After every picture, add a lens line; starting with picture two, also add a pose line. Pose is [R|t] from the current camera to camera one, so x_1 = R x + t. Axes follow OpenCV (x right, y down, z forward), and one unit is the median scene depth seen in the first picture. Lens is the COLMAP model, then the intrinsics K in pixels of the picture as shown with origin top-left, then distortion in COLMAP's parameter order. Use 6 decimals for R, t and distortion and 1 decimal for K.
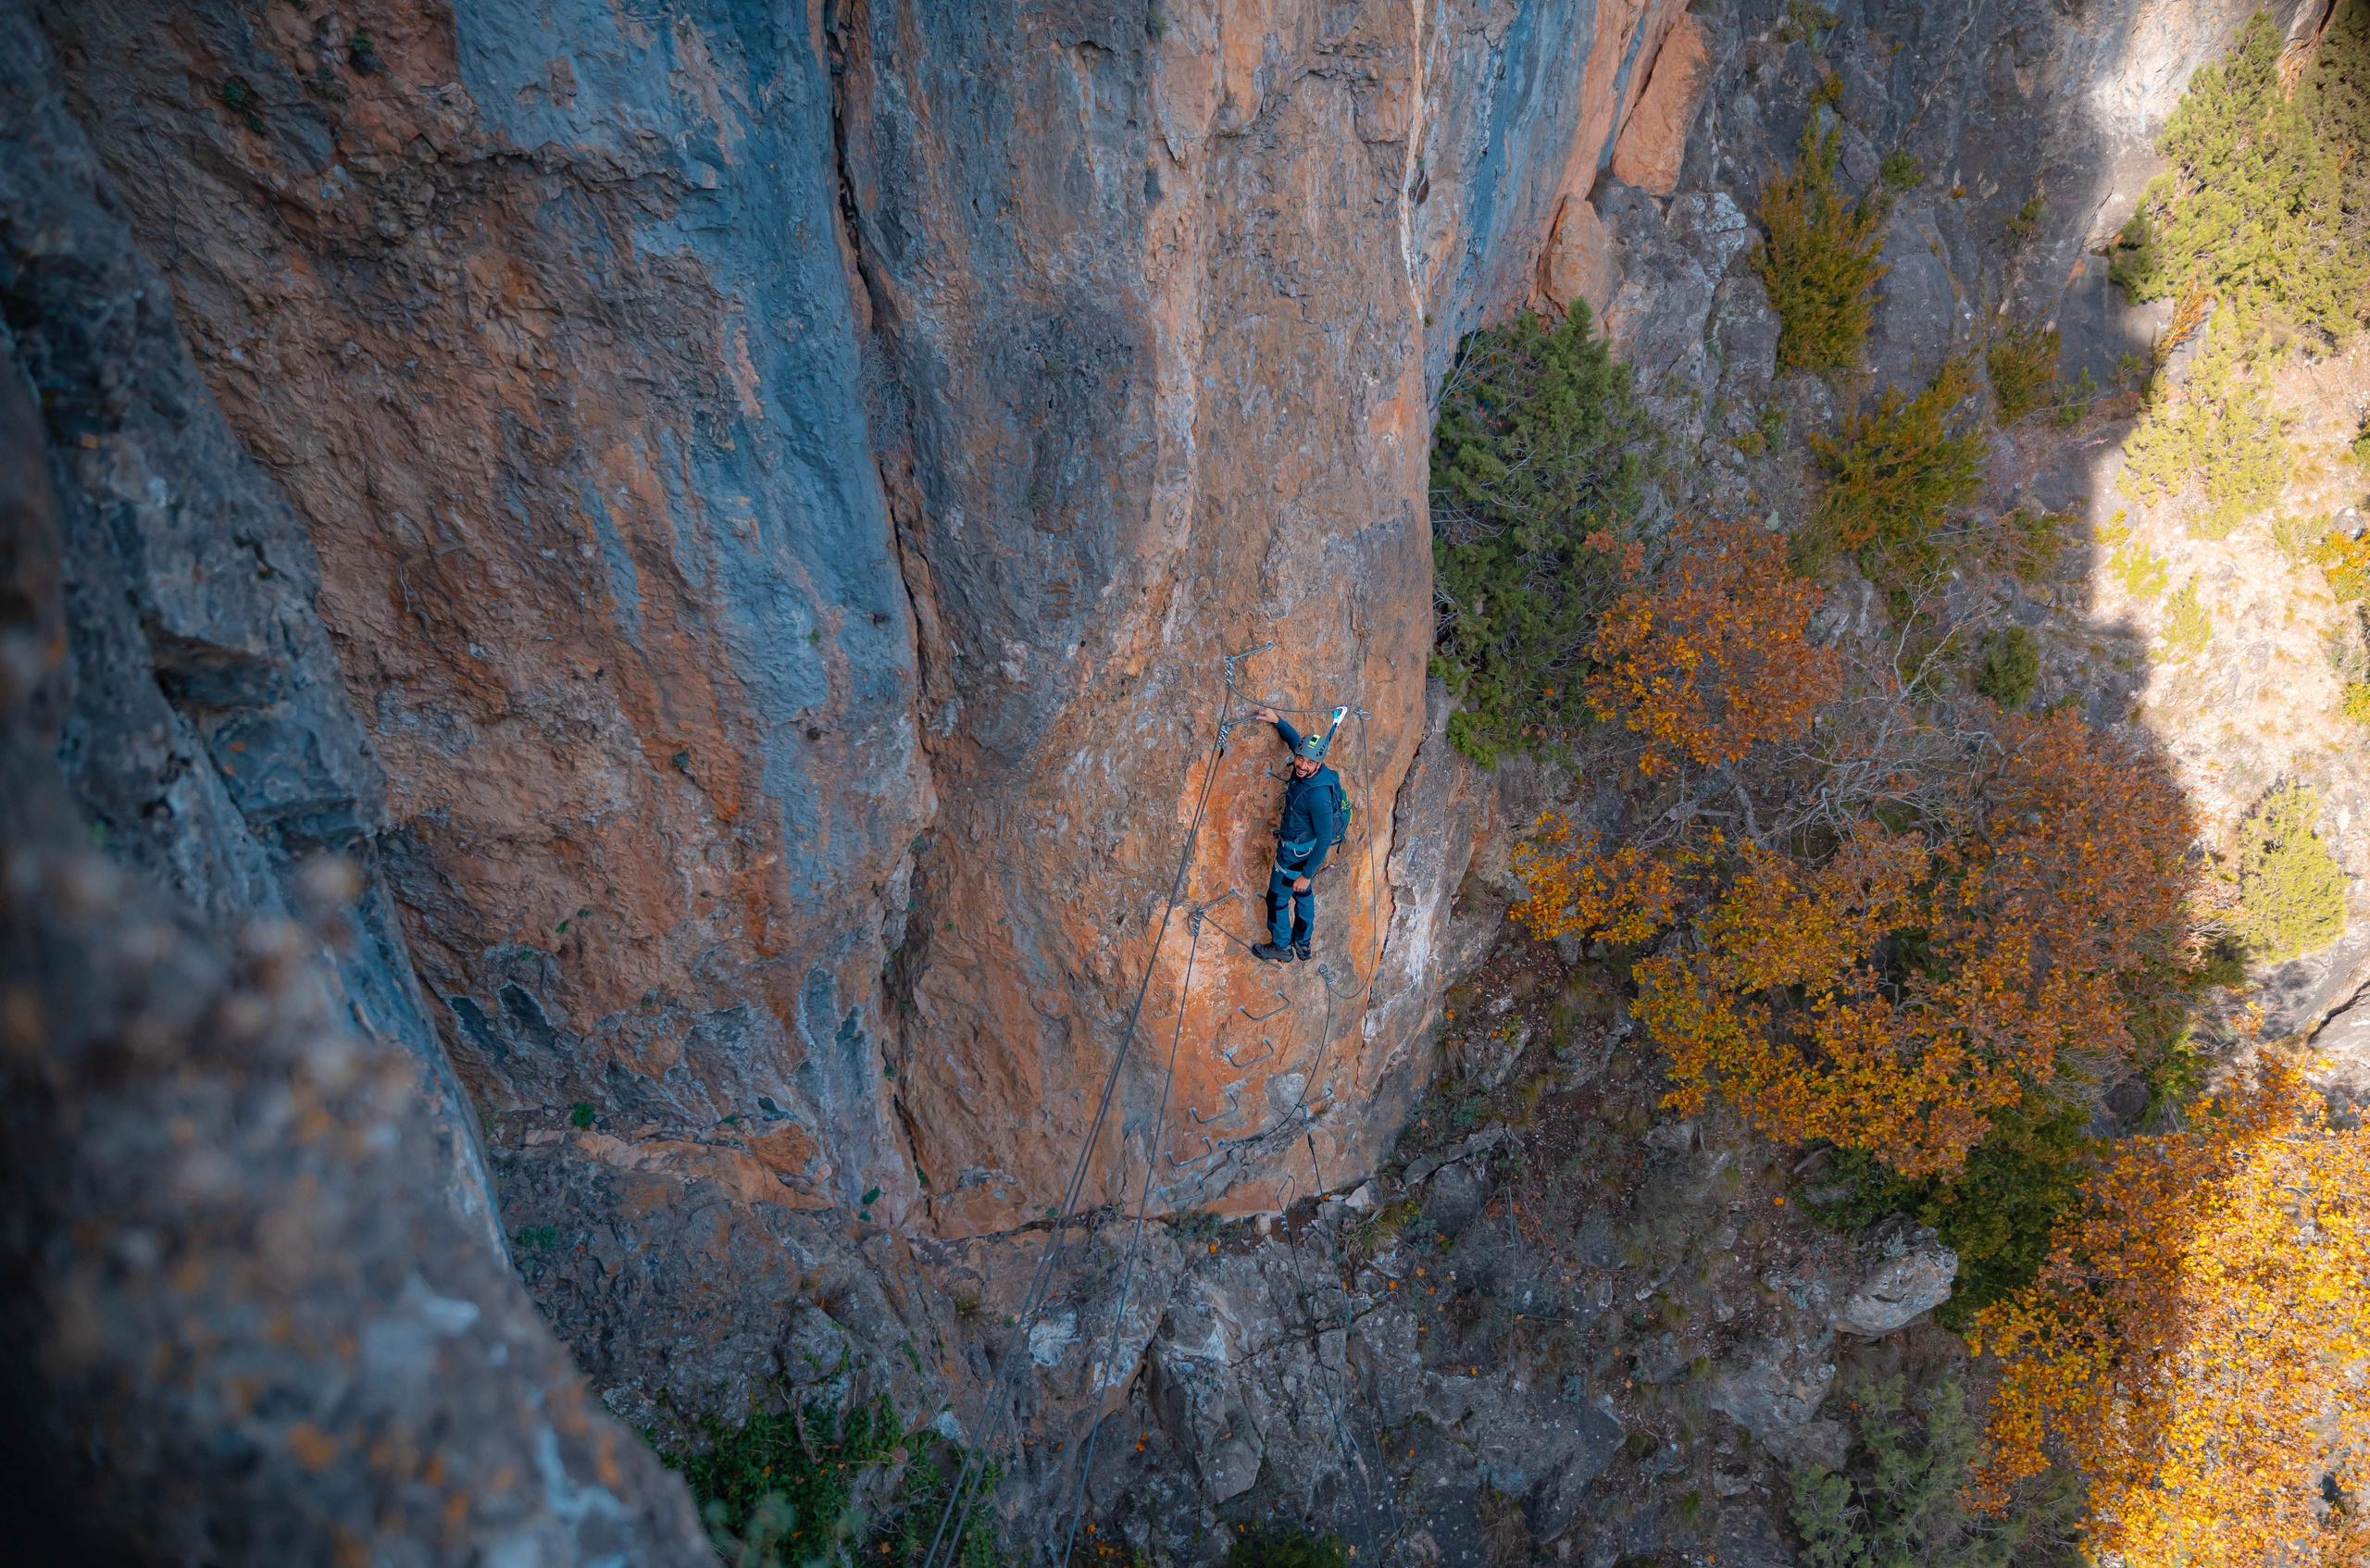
lens RADIAL K [[1442.8, 0, 1246.7], [0, 1442.8, 849.2], [0, 0, 1]] dist [-0.008375, 0.002142]
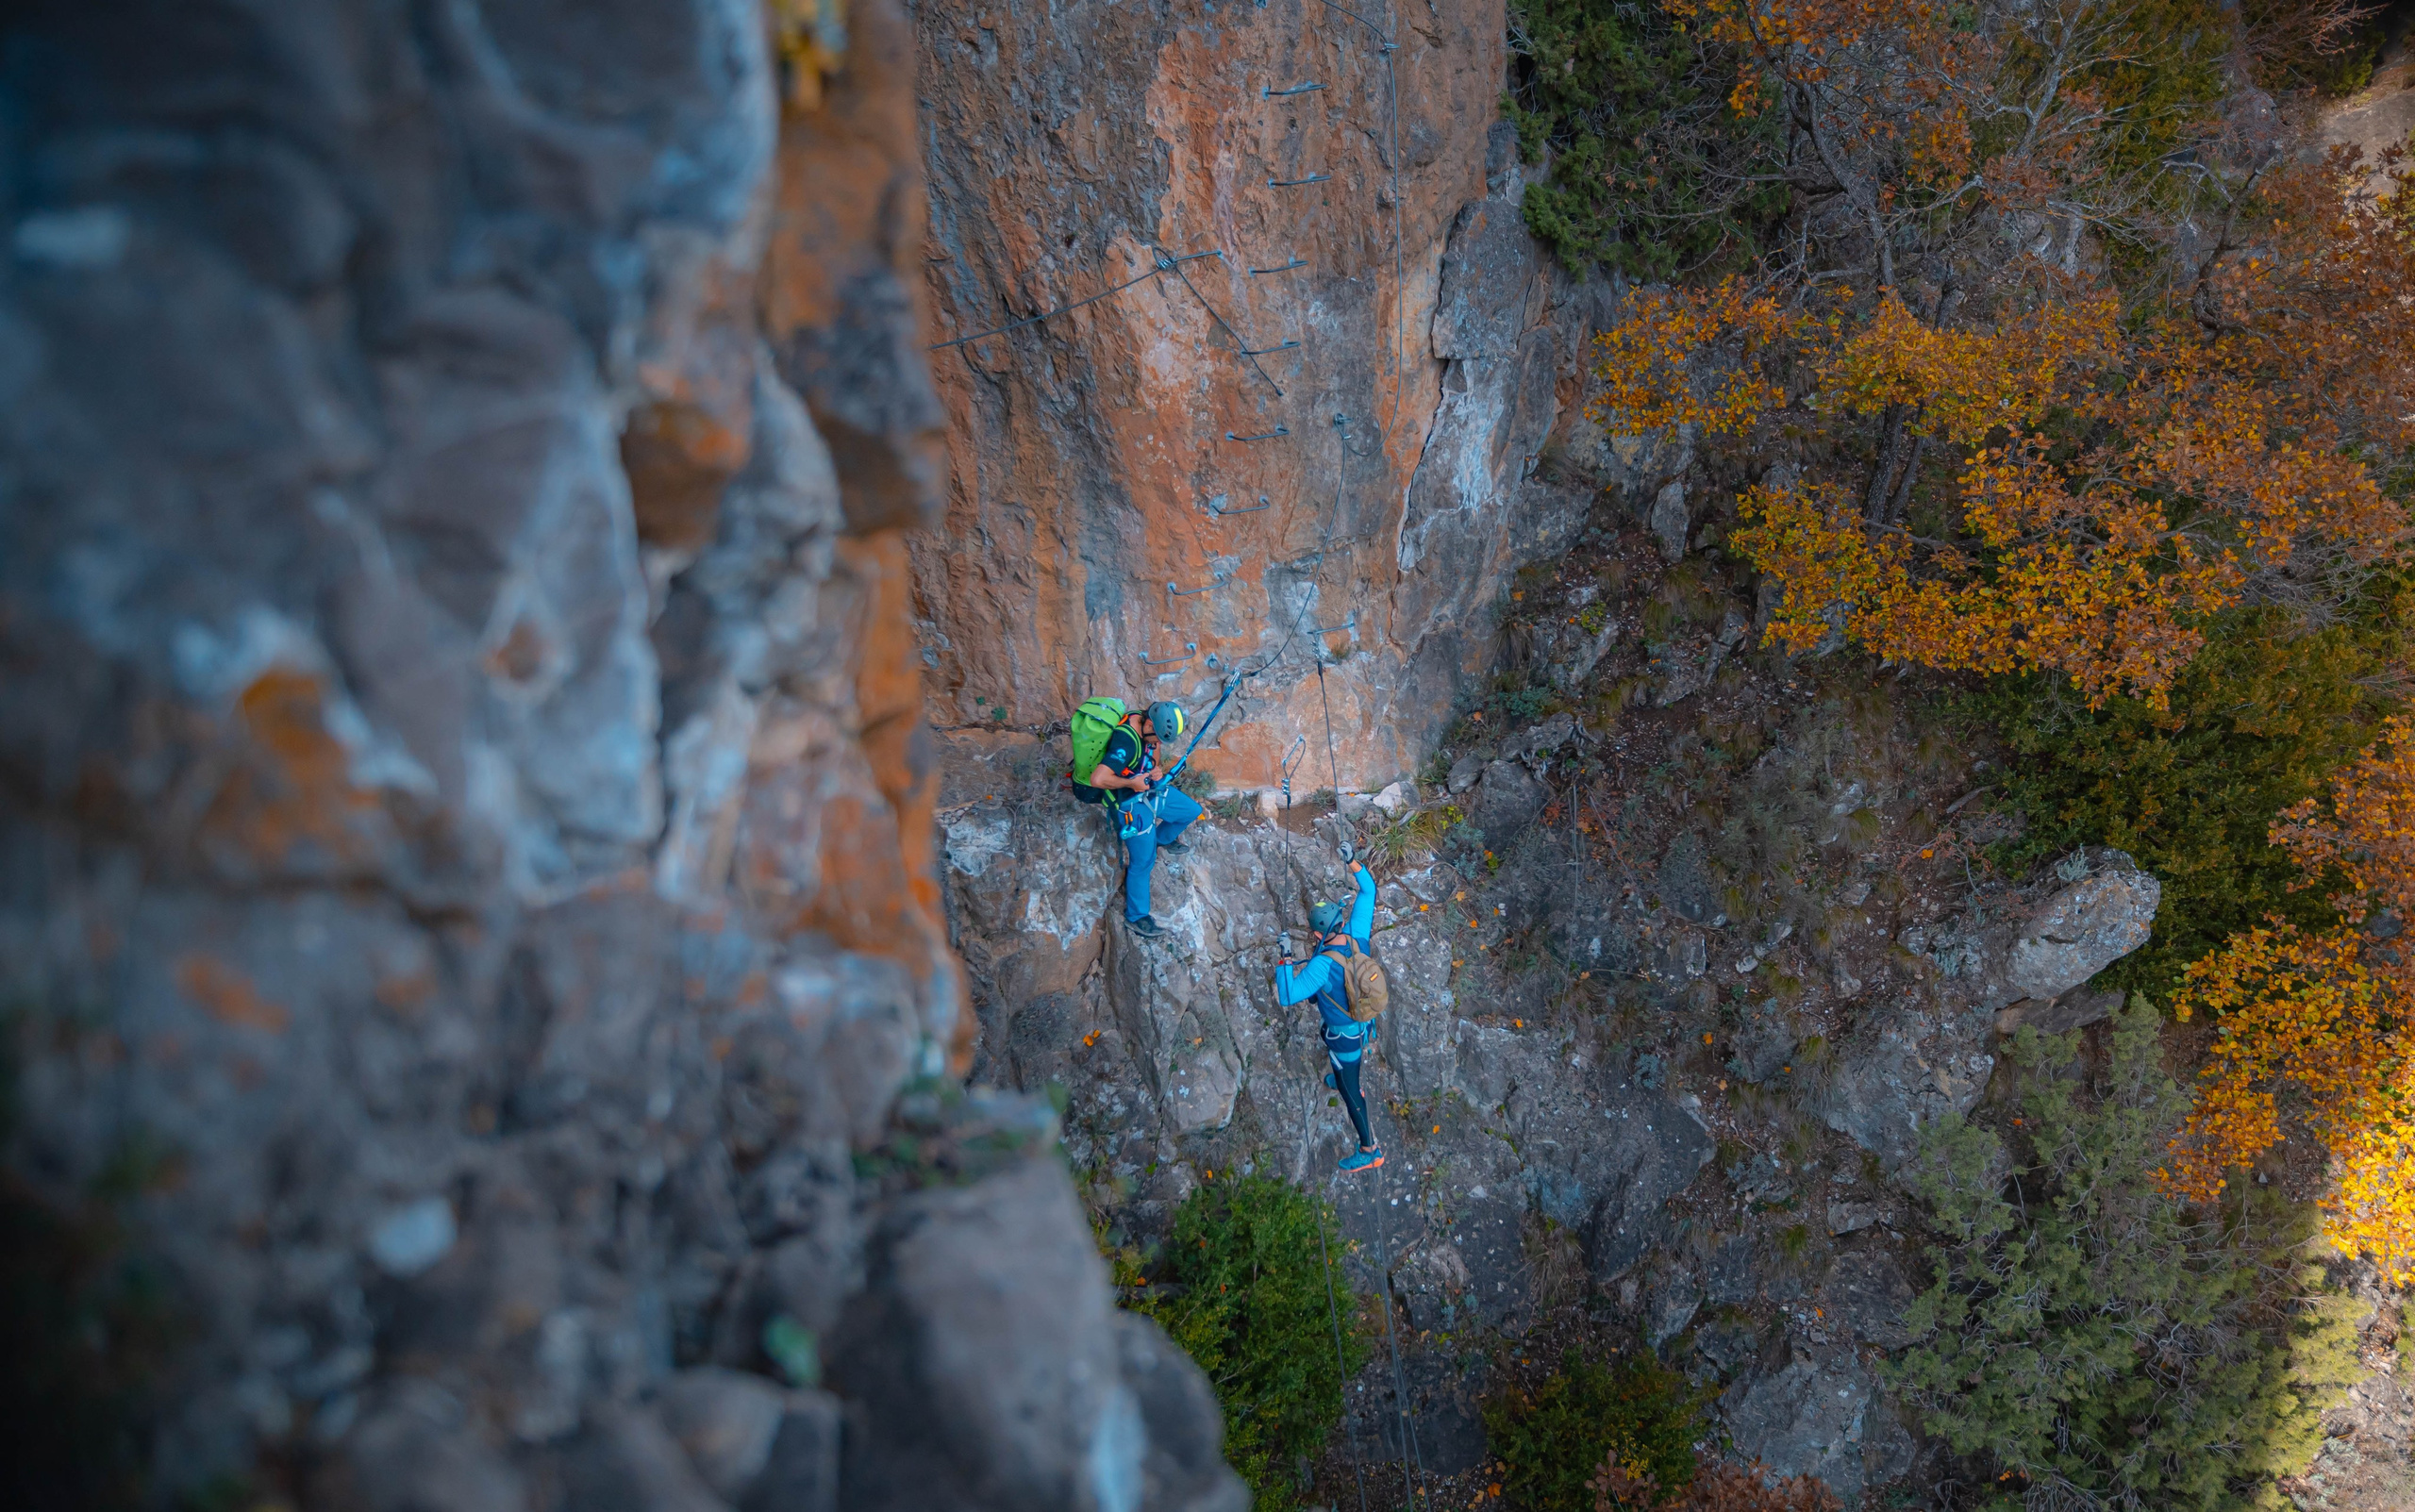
lens RADIAL K [[1453.1, 0, 1268.3], [0, 1453.1, 845.7], [0, 0, 1]] dist [-0.026221, 0.000928]
pose [[0.989178, 0.066186, -0.130946, 0.120007], [-0.079331, 0.992034, -0.097853, 0.357129], [0.123427, 0.107182, 0.986548, 0.179397]]
